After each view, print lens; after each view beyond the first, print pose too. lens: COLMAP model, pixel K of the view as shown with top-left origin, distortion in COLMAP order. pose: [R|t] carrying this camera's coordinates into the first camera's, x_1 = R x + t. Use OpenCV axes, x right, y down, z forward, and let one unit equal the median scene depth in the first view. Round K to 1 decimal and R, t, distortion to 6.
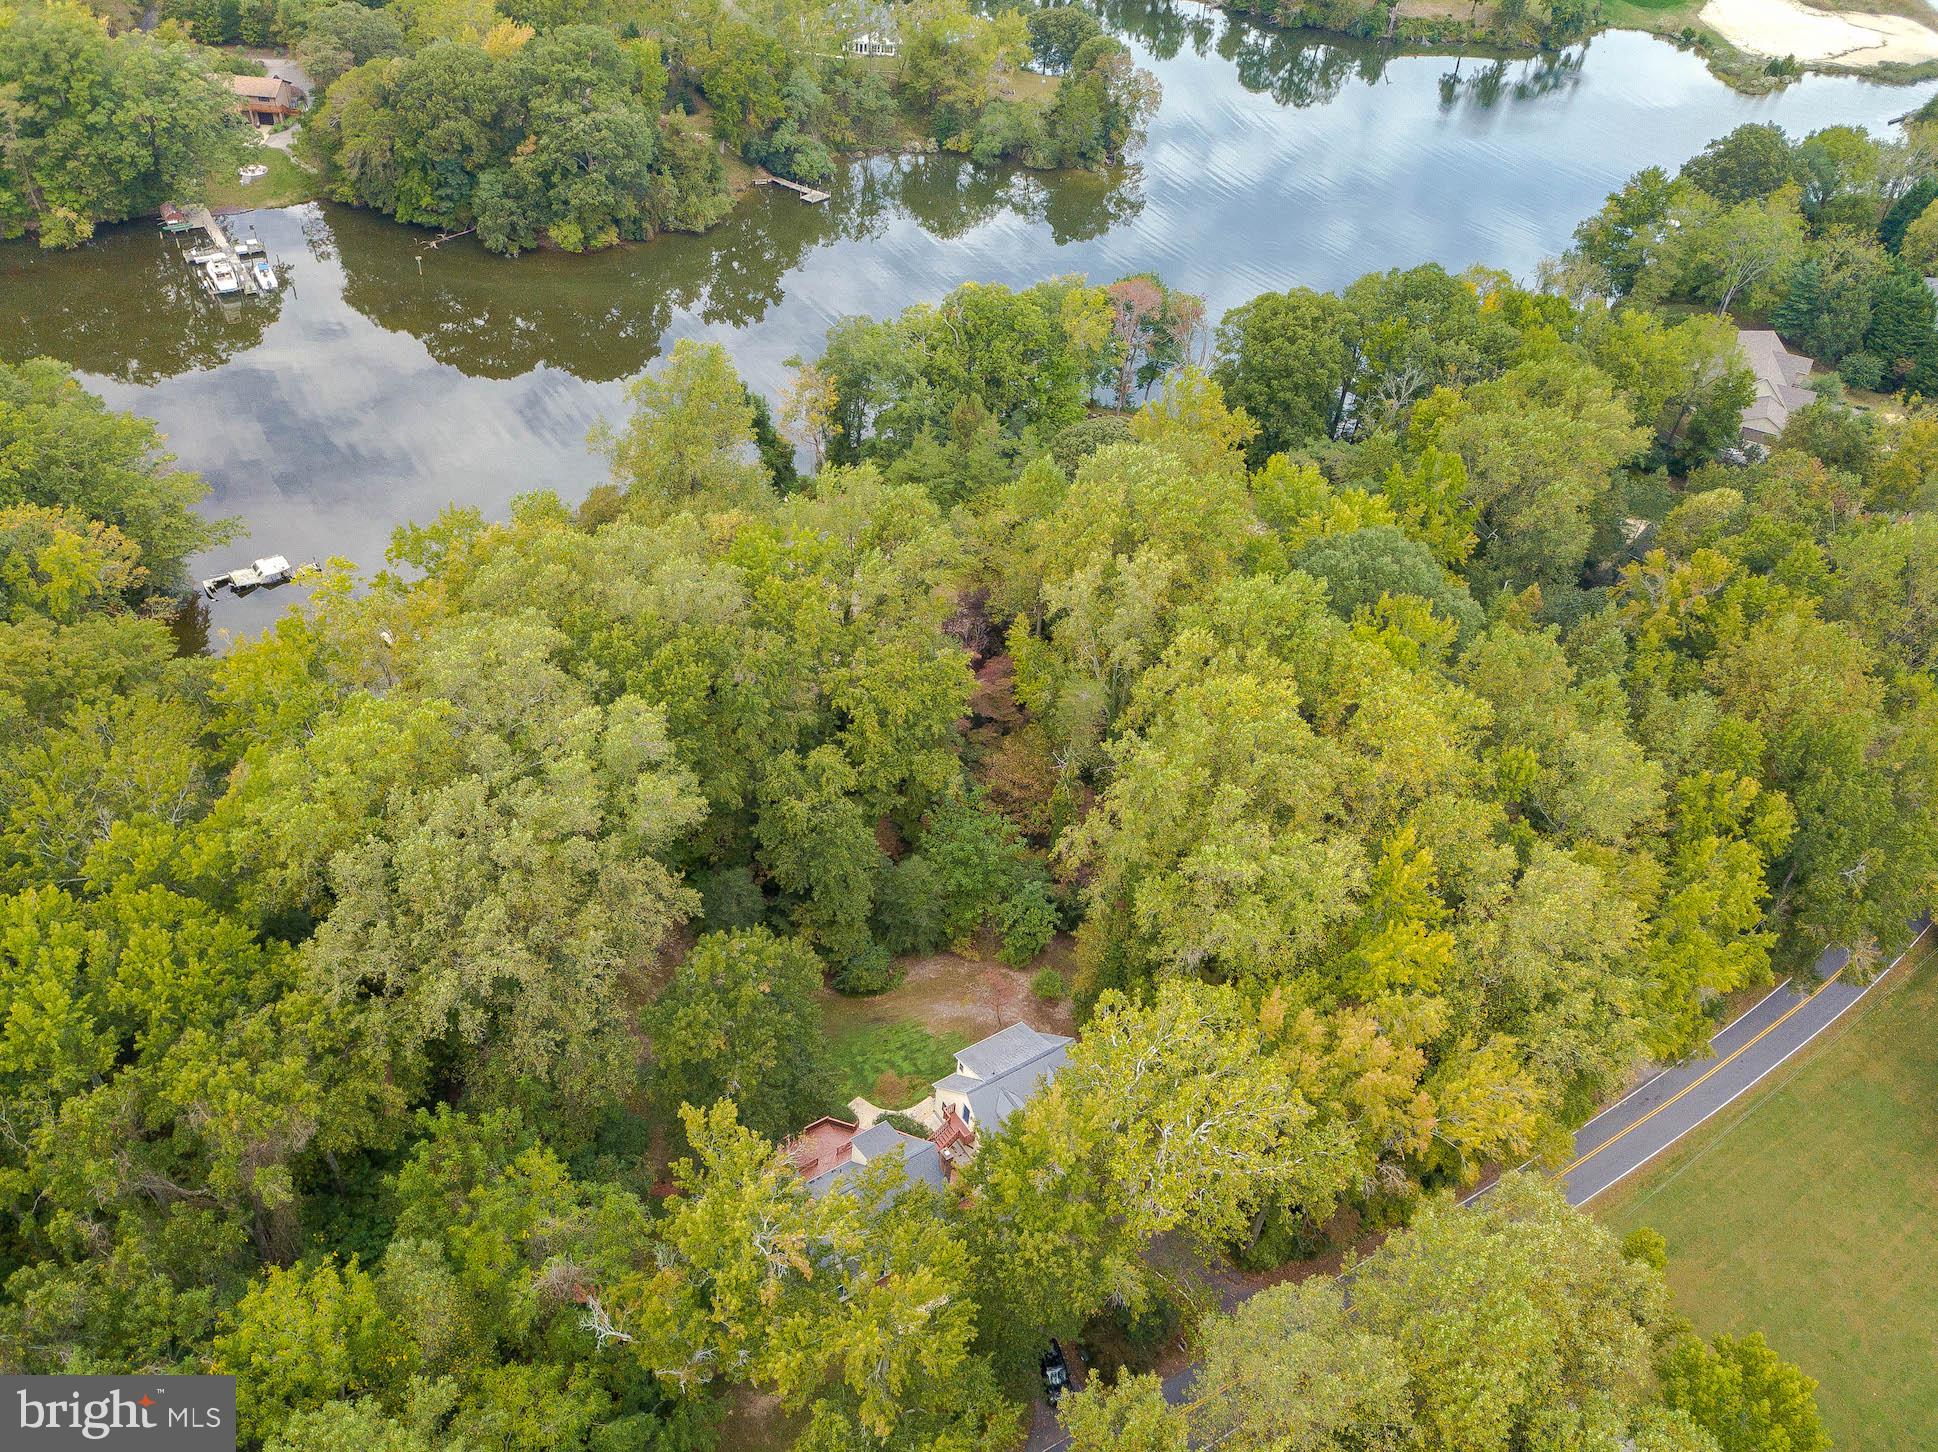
lens RADIAL K [[1640.7, 0, 976.5], [0, 1640.7, 724.6], [0, 0, 1]] dist [0.008483, -0.013199]
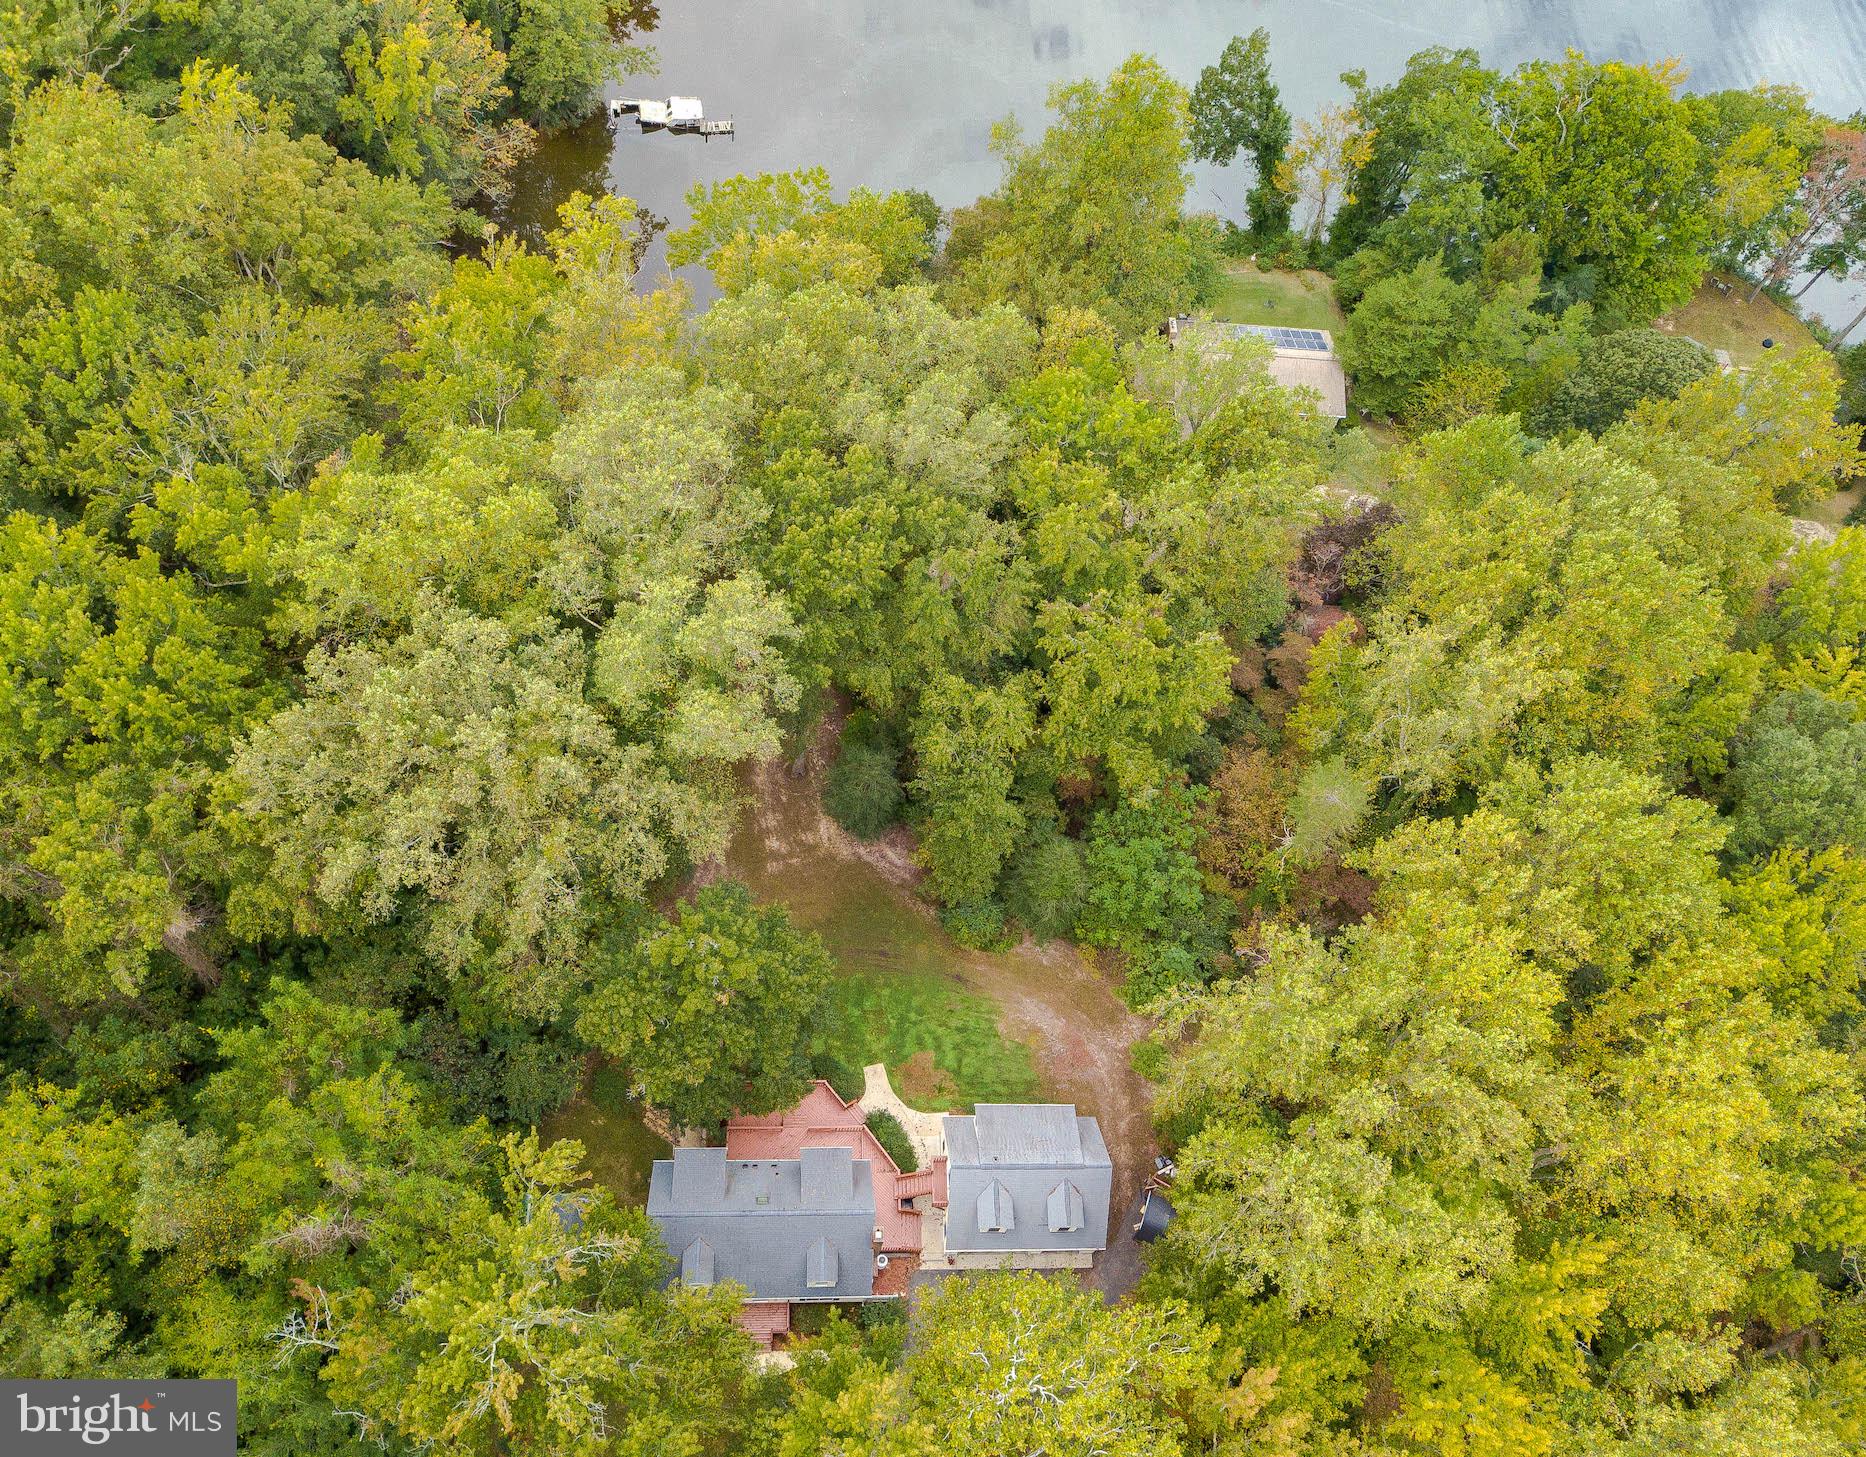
lens RADIAL K [[1633.1, 0, 937.1], [0, 1633.1, 730.8], [0, 0, 1]] dist [0.023709, 0.002259]
pose [[0.847774, 0.464804, -0.255413, 0.048706], [-0.370059, 0.863402, 0.342919, -0.122941], [0.379914, -0.196200, 0.903975, 0.149090]]
